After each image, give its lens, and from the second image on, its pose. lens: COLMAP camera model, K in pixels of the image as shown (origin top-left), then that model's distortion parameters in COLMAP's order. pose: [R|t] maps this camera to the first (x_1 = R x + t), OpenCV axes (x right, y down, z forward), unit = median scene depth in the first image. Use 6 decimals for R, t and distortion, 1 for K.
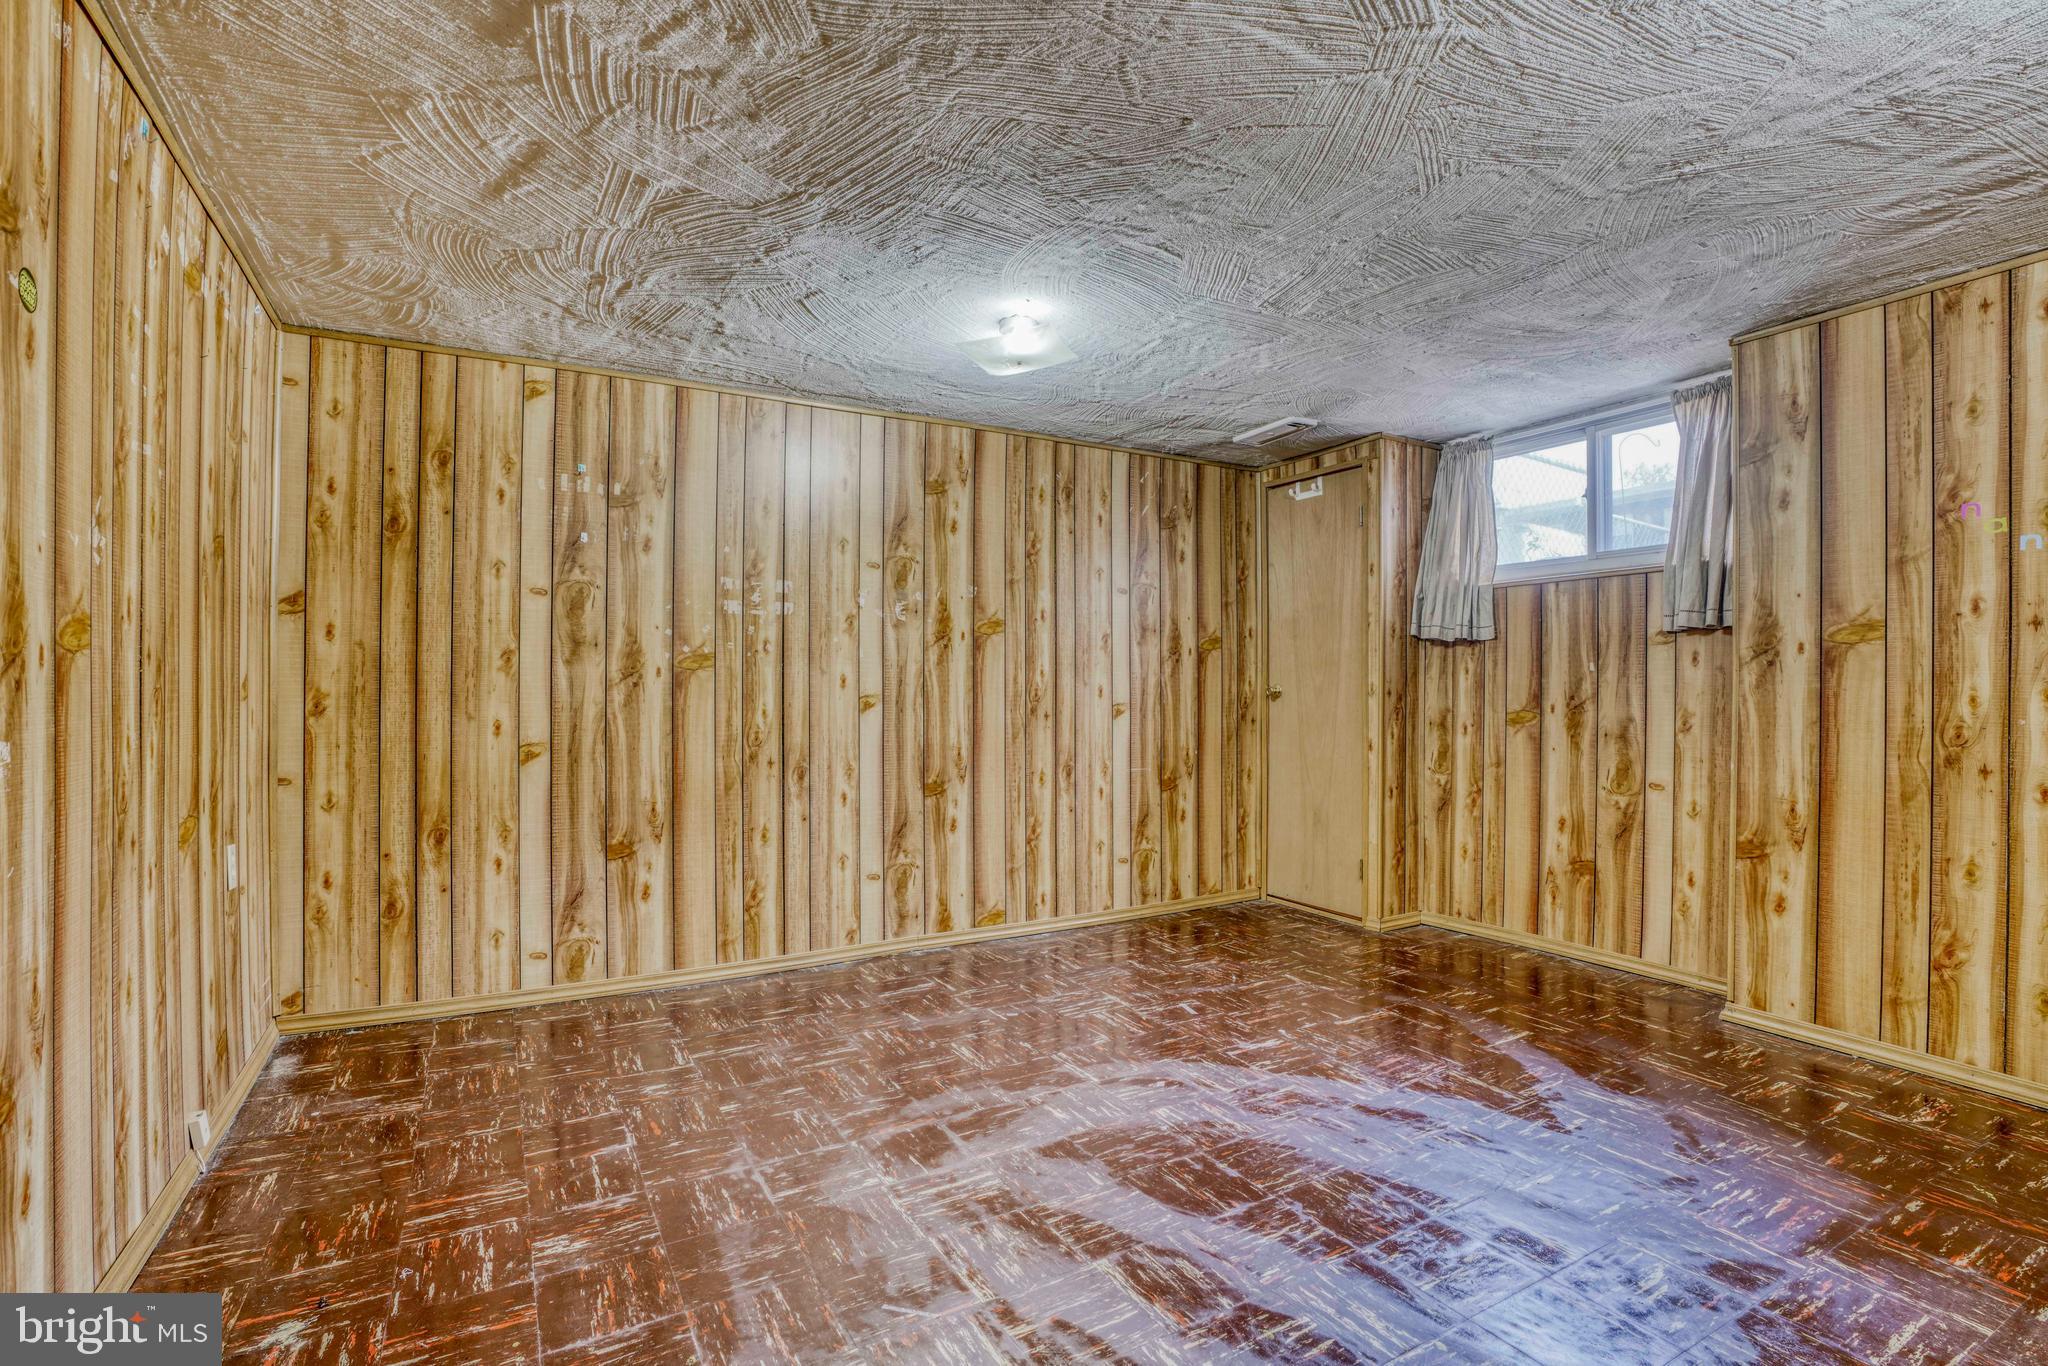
lens RADIAL K [[967.6, 0, 1013.3], [0, 967.6, 652.1], [0, 0, 1]] dist [-0.074956, 0.031108]
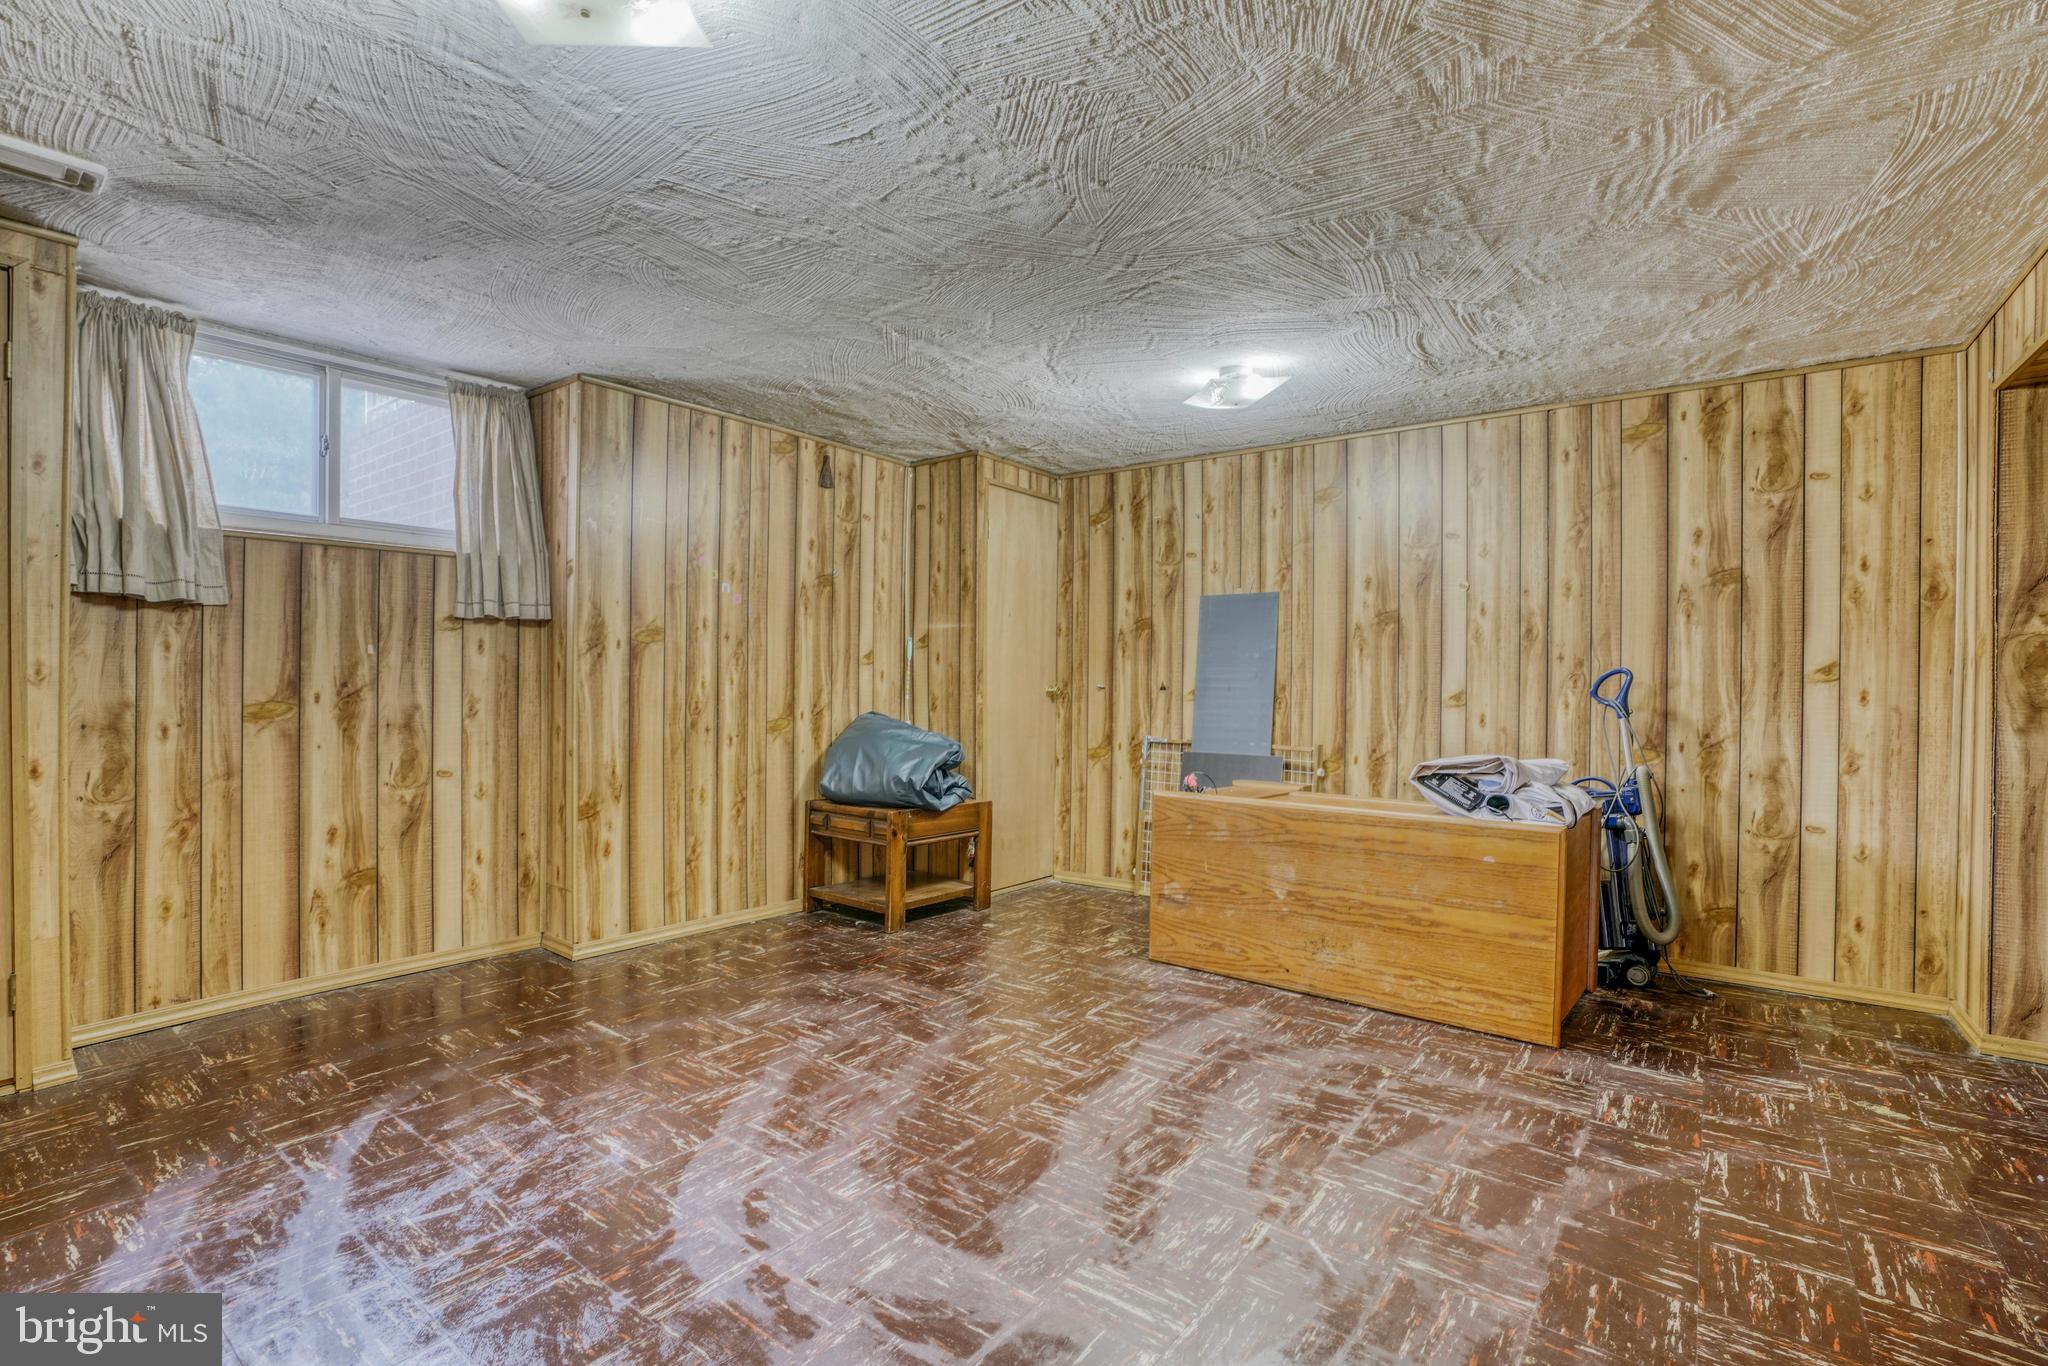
lens RADIAL K [[934.1, 0, 1017.7], [0, 934.1, 675.8], [0, 0, 1]] dist [-0.065041, 0.024673]
pose [[-0.398882, -0.002830, 0.916998, -0.446334], [-0.044061, 0.998899, -0.016083, 0.029520], [-0.915943, -0.046819, -0.398567, 0.851033]]
